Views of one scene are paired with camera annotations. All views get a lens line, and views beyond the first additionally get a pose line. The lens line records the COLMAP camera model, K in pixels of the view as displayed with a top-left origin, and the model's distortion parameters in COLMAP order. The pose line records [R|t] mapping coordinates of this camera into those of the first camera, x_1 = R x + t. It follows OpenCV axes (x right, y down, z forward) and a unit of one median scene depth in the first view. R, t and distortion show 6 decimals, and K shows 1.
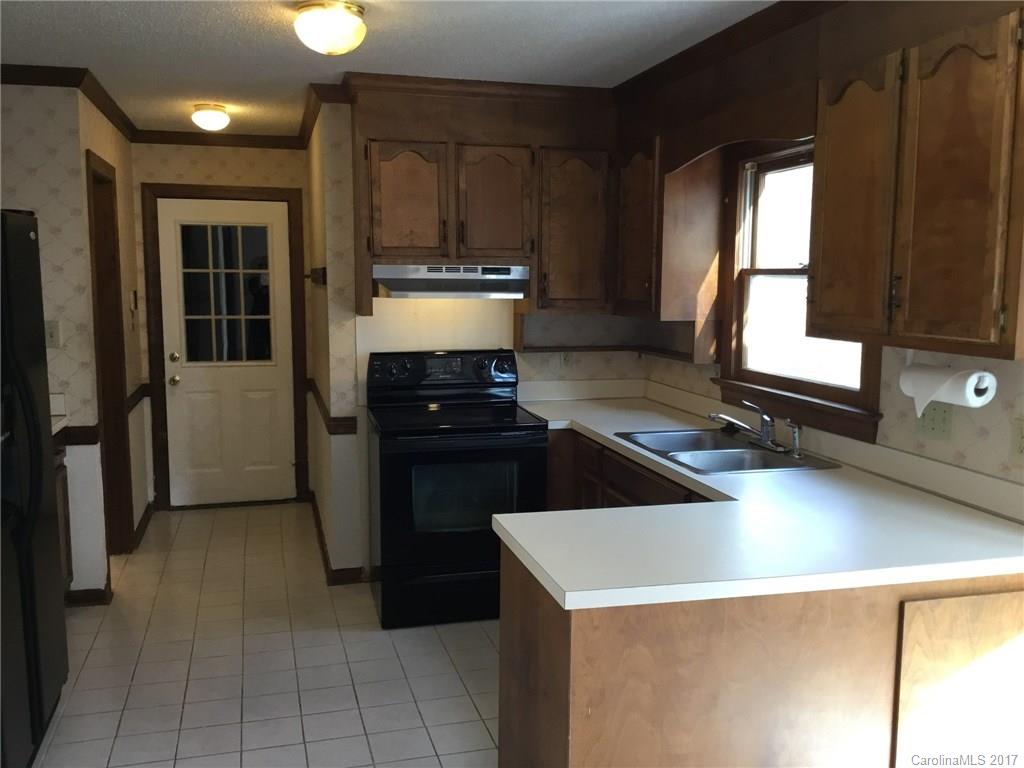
lens RADIAL K [[921.1, 0, 514.8], [0, 921.1, 385.5], [0, 0, 1]] dist [0.122437, -0.244785]
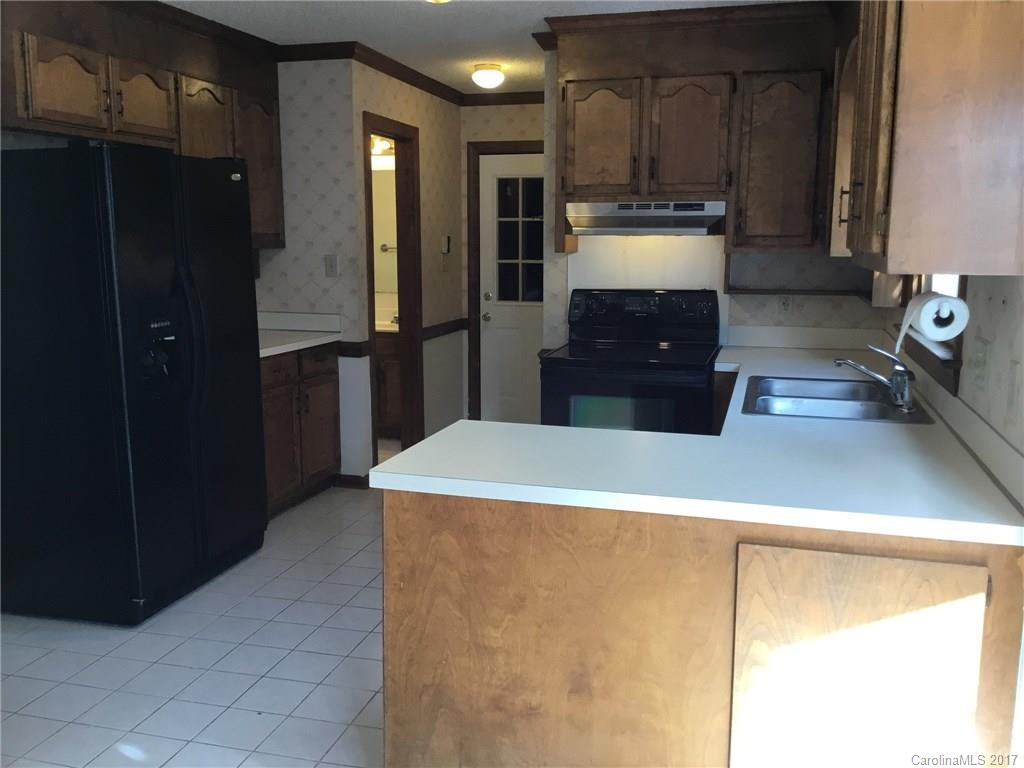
lens RADIAL K [[921.1, 0, 514.8], [0, 921.1, 385.5], [0, 0, 1]] dist [0.122437, -0.244785]
pose [[0.858417, 0.078923, -0.506845, 0.338880], [-0.060803, 0.996782, 0.052234, 0.024095], [0.509337, -0.014021, 0.860453, 0.063407]]
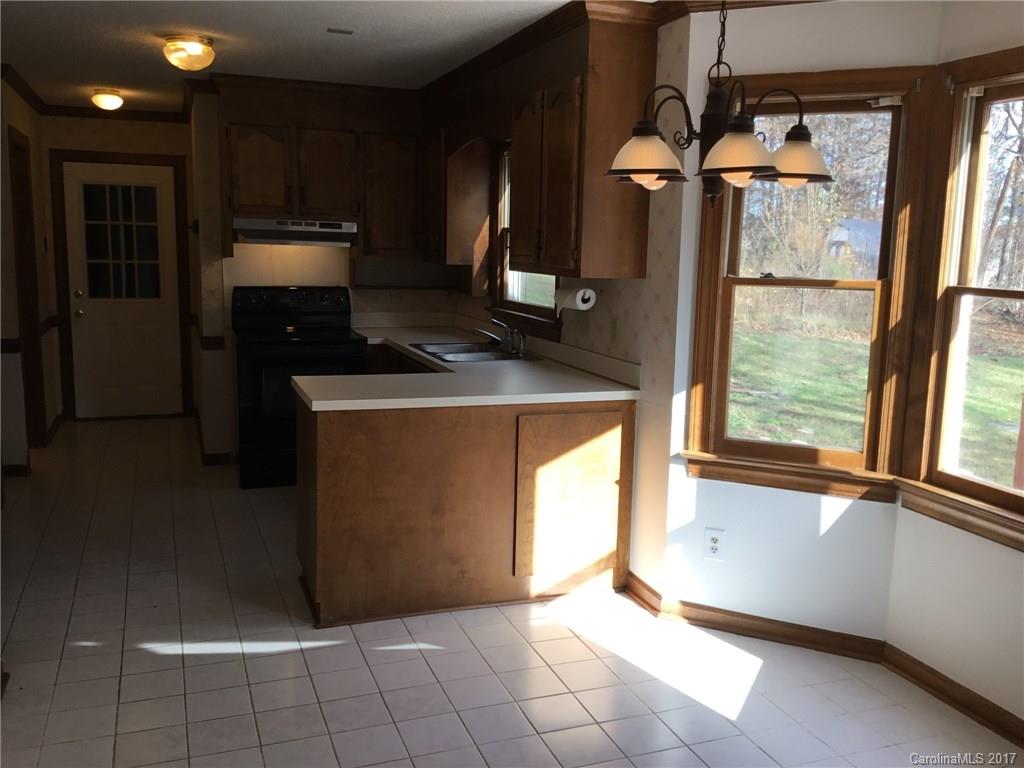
lens RADIAL K [[921.1, 0, 514.8], [0, 921.1, 385.5], [0, 0, 1]] dist [0.122437, -0.244785]
pose [[0.996103, 0.004120, 0.088098, 0.129084], [-0.007250, 0.999352, 0.035245, 0.057559], [-0.087896, -0.035747, 0.995488, -0.364227]]
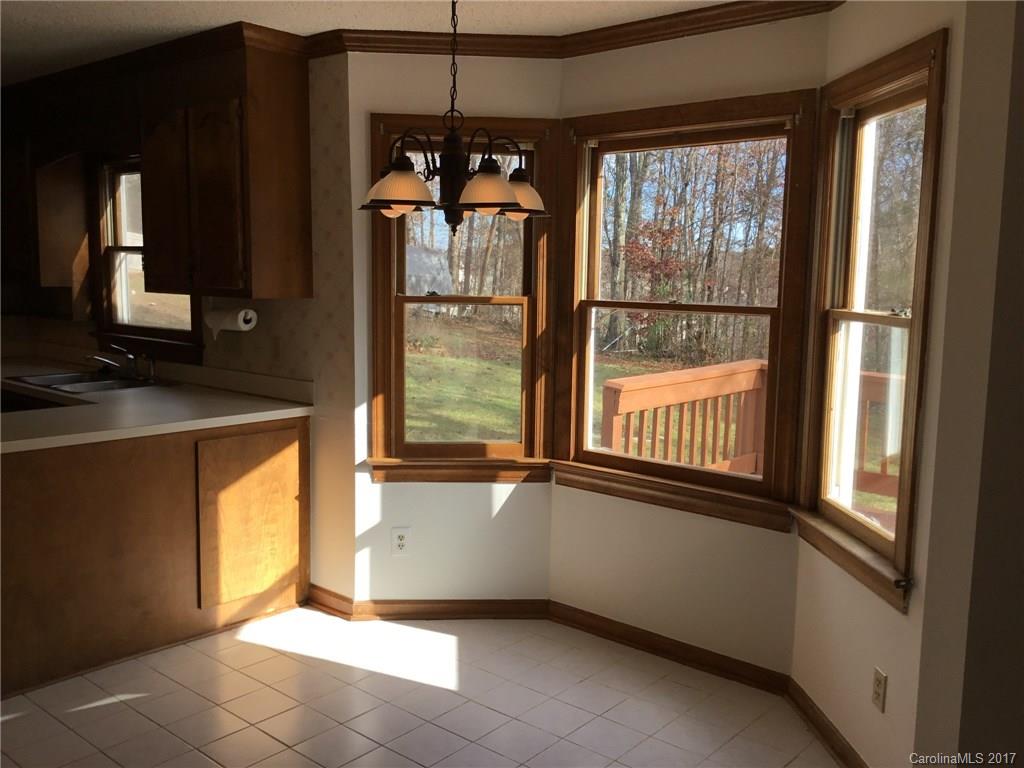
lens RADIAL K [[921.1, 0, 514.8], [0, 921.1, 385.5], [0, 0, 1]] dist [0.122437, -0.244785]
pose [[0.827241, -0.059253, 0.558714, -0.023197], [0.052854, 0.998221, 0.027607, 0.057367], [-0.559355, 0.006693, 0.828901, -0.365641]]
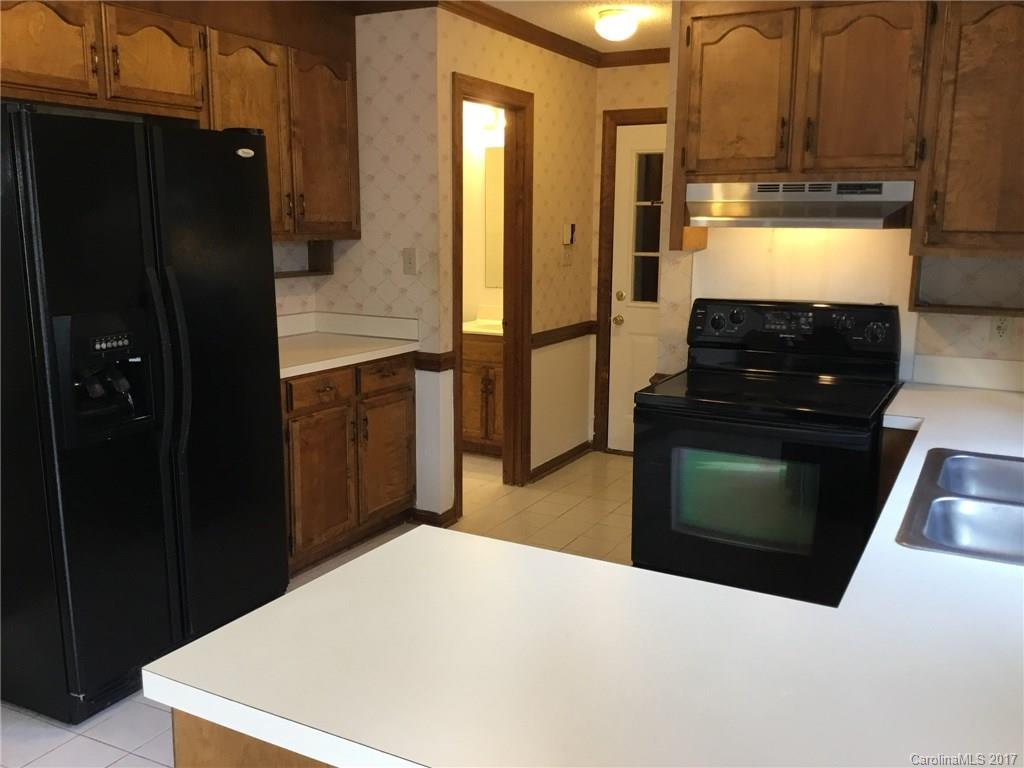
lens RADIAL K [[921.1, 0, 514.8], [0, 921.1, 385.5], [0, 0, 1]] dist [0.122437, -0.244785]
pose [[0.731060, 0.123941, -0.670961, 0.282432], [-0.087695, 0.992275, 0.087745, -0.017483], [0.676654, -0.005307, 0.736282, 0.318501]]
